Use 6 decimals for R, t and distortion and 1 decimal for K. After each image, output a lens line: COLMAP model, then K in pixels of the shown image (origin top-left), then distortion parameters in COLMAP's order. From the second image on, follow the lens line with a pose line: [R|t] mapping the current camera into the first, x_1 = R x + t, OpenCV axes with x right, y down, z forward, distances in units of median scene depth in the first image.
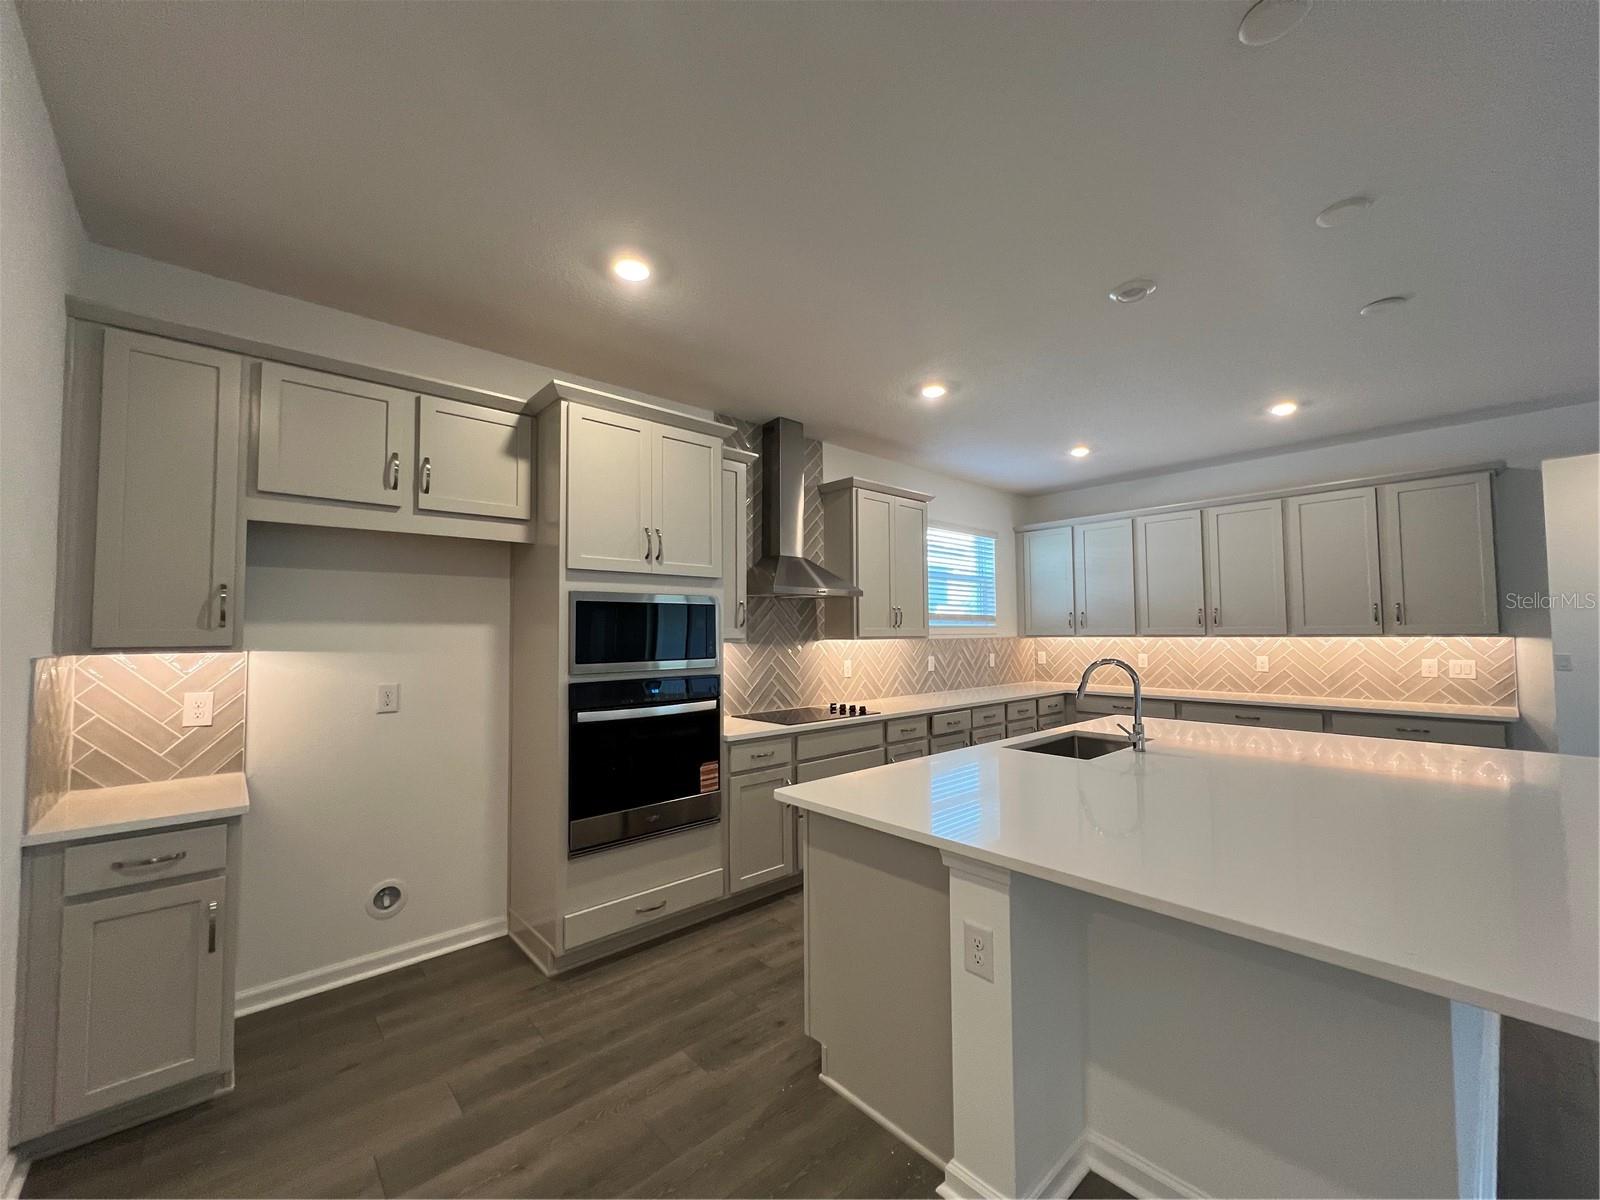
lens RADIAL K [[638.6, 0, 802.5], [0, 638.6, 603.4], [0, 0, 1]] dist [-0.001992, 0.000055]
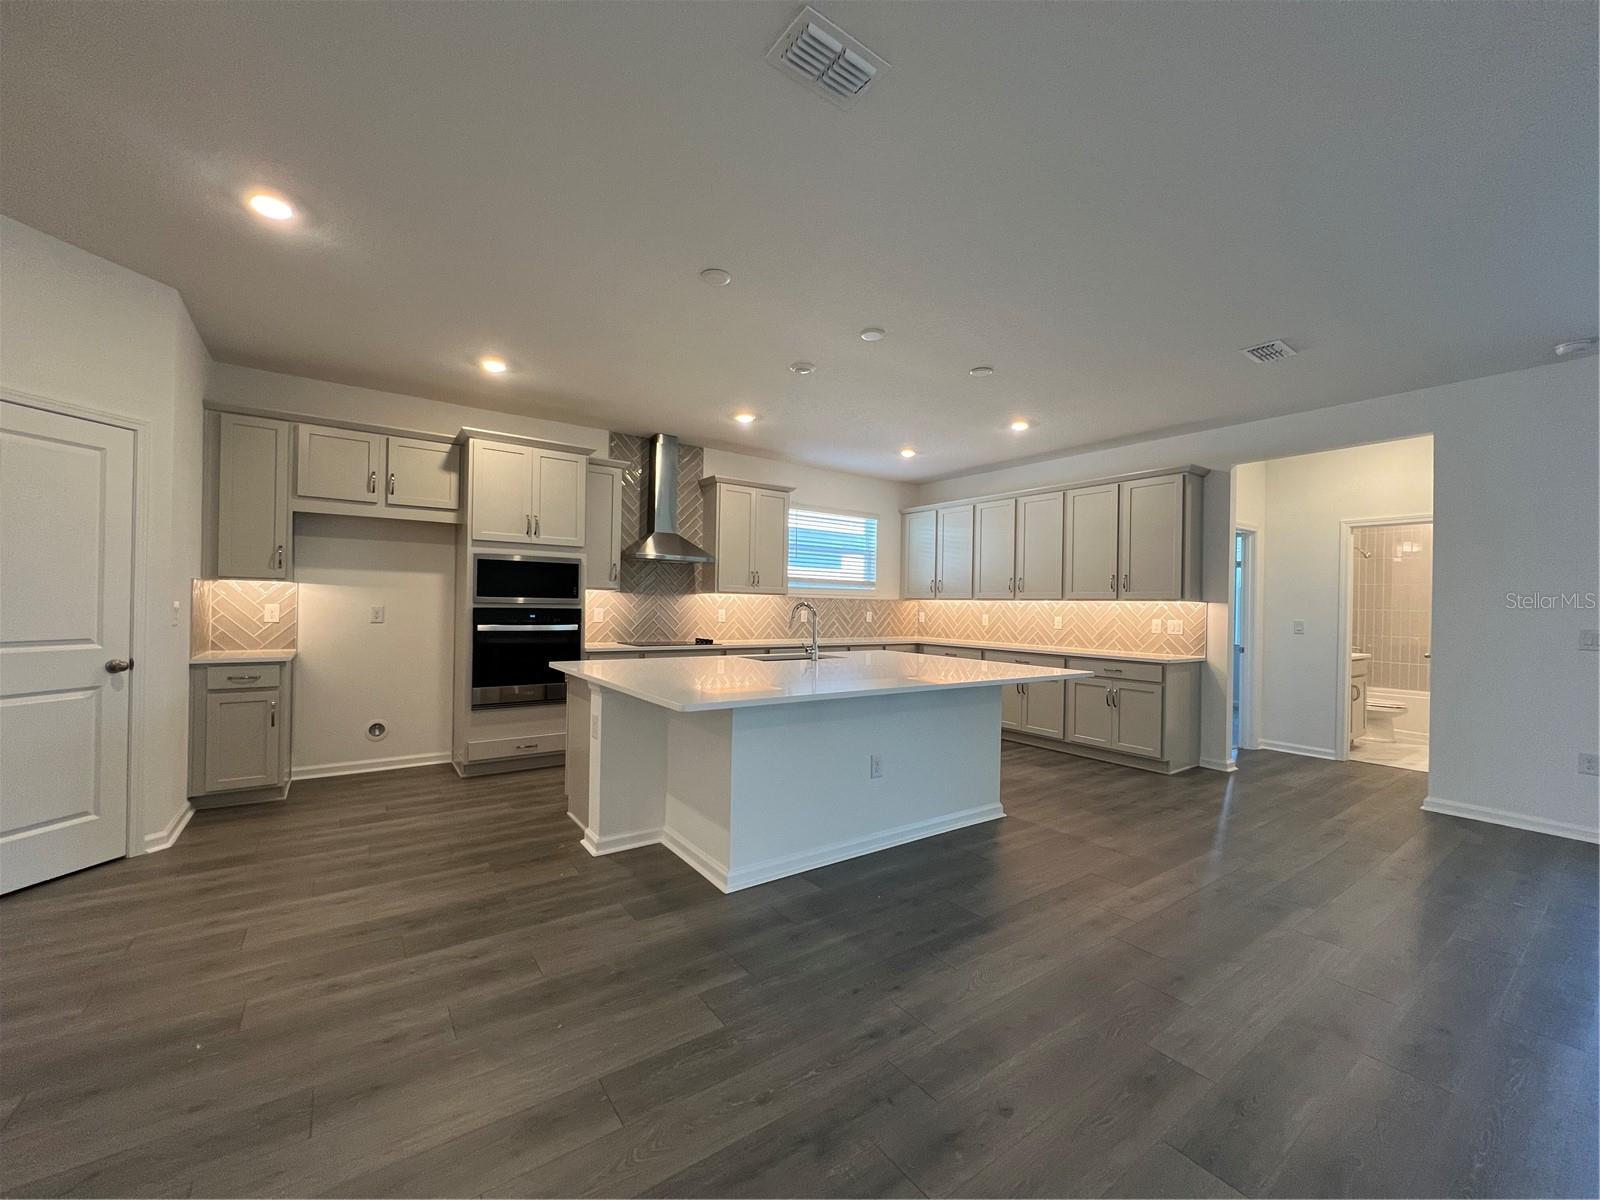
lens RADIAL K [[638.6, 0, 802.3], [0, 638.6, 602.5], [0, 0, 1]] dist [-0.001992, 0.000055]
pose [[0.993105, 0.025039, -0.114525, 0.638274], [-0.020253, 0.998880, 0.042767, 0.020102], [0.115468, -0.040152, 0.992499, -0.530095]]
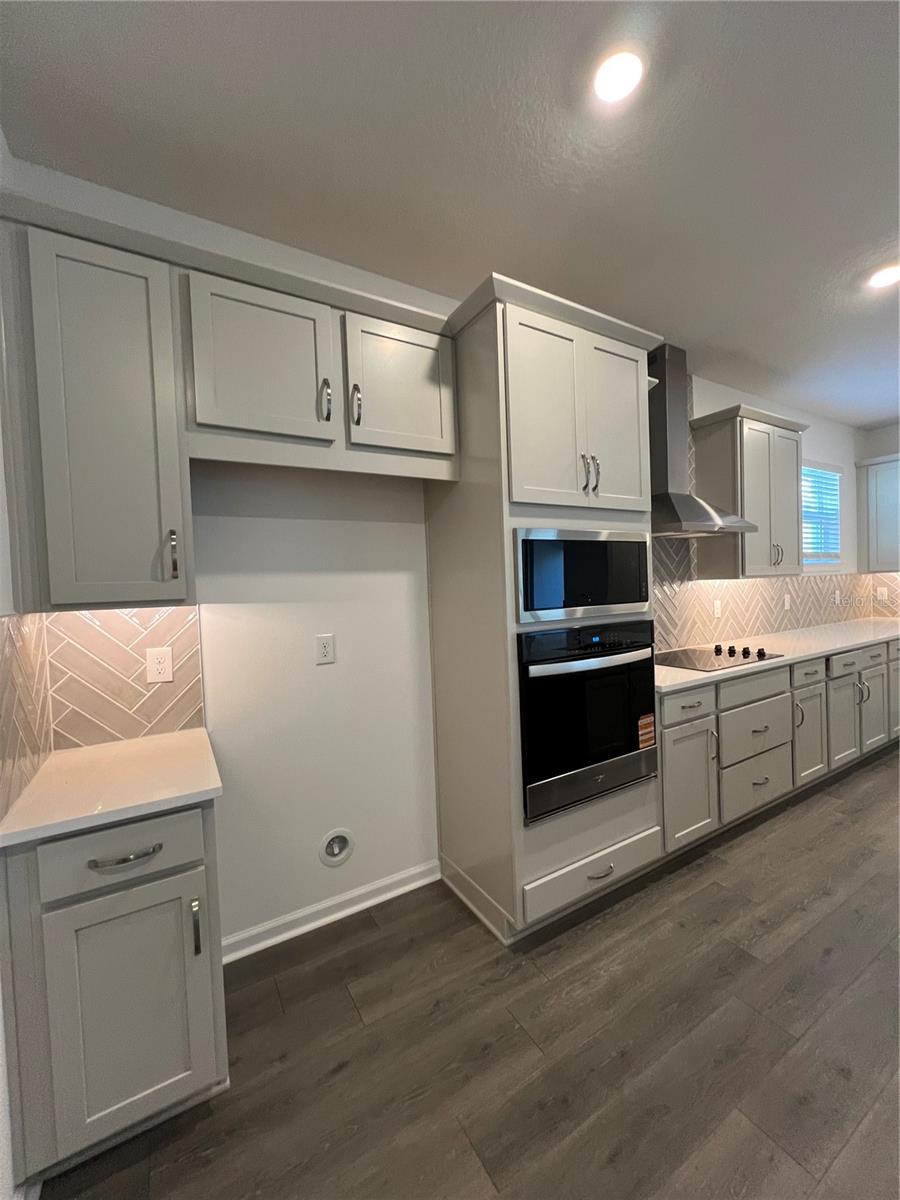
lens RADIAL K [[478.9, 0, 453.7], [0, 478.9, 597.6], [0, 0, 1]] dist [-0.001992, 0.000055]
pose [[0.980015, -0.022150, -0.197689, -0.295218], [0.037695, 0.996454, 0.075219, 0.020991], [0.195322, -0.081168, 0.977375, 0.312169]]
